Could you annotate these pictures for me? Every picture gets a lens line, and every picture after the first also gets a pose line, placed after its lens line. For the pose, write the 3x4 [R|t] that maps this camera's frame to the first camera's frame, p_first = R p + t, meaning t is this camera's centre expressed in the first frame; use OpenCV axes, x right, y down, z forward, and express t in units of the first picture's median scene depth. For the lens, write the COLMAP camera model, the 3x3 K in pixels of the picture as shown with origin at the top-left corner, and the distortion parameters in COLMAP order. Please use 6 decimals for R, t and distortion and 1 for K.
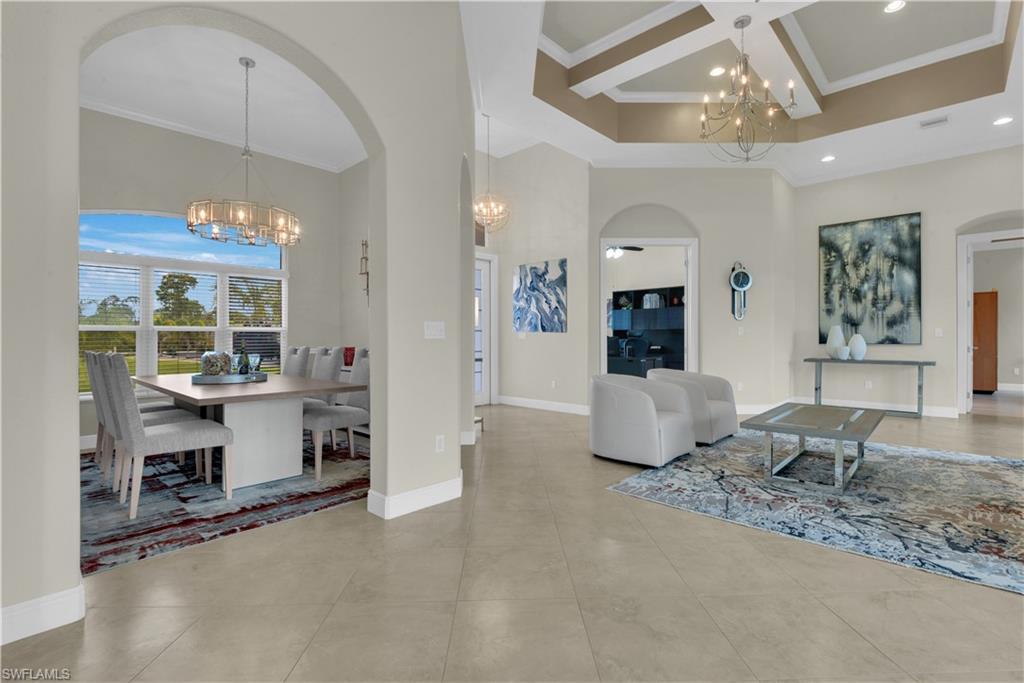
lens RADIAL K [[466.9, 0, 502.4], [0, 466.9, 338.9], [0, 0, 1]] dist [-0.015301, -0.006561]
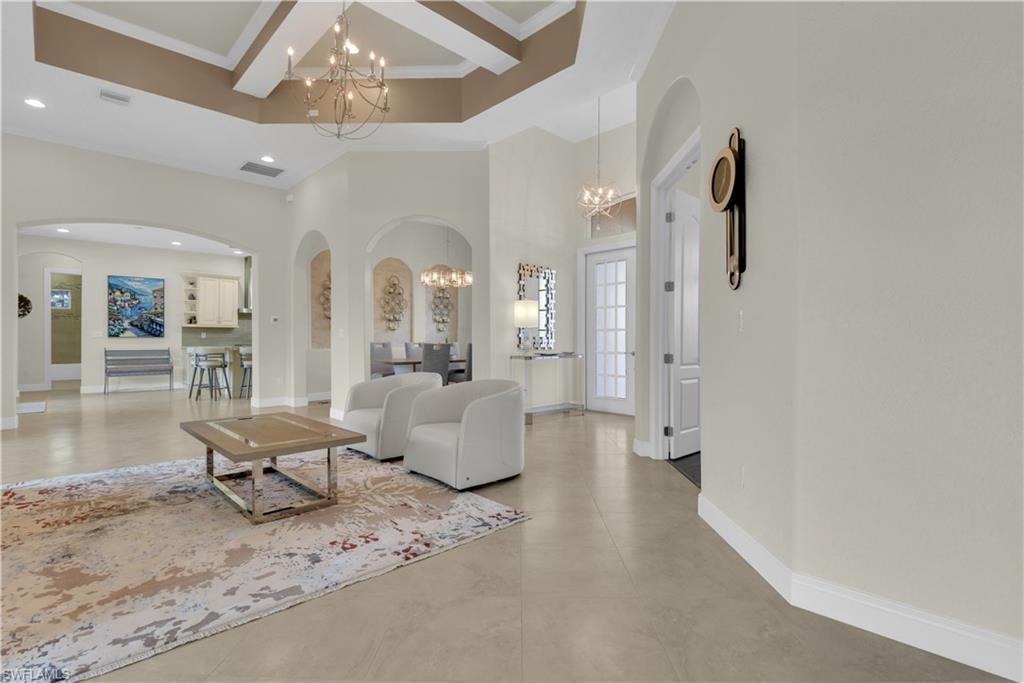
lens RADIAL K [[466.9, 0, 510.3], [0, 466.9, 341.6], [0, 0, 1]] dist [-0.015301, -0.006561]
pose [[-0.009951, 0.000801, -0.999950, 0.870932], [0.002931, 0.999995, 0.000772, 0.004622], [0.999946, -0.002923, -0.009953, 0.828401]]
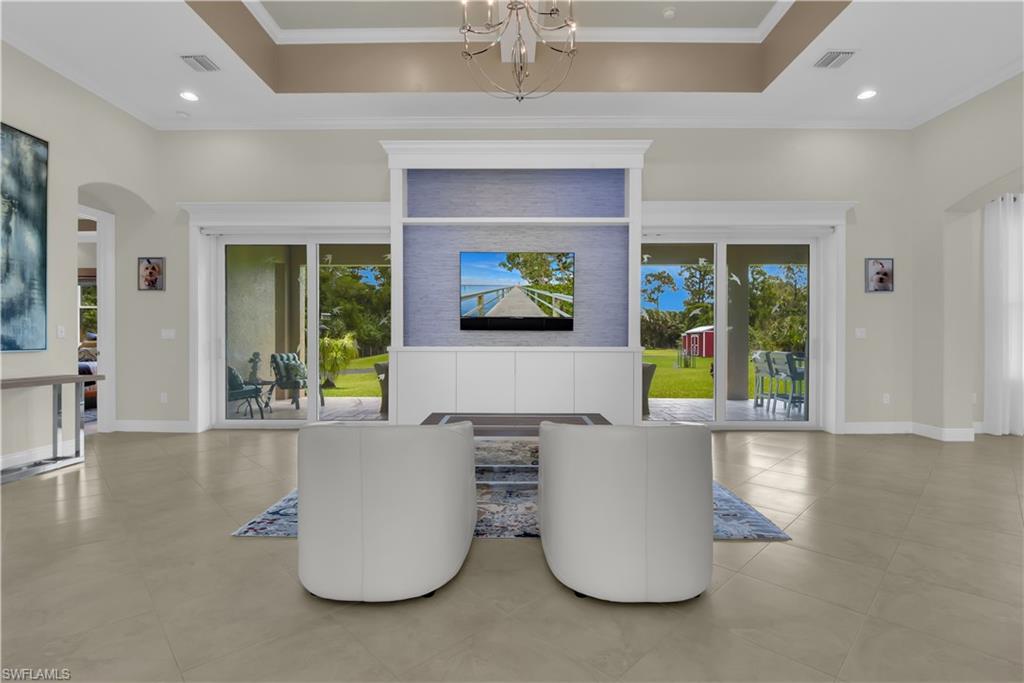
lens RADIAL K [[466.9, 0, 533.4], [0, 466.9, 342.3], [0, 0, 1]] dist [-0.015301, -0.006561]
pose [[-0.707561, 0.000058, 0.706652, -0.006054], [0.002088, 0.999996, 0.002009, 0.001580], [-0.706649, 0.002897, -0.707558, 0.938303]]
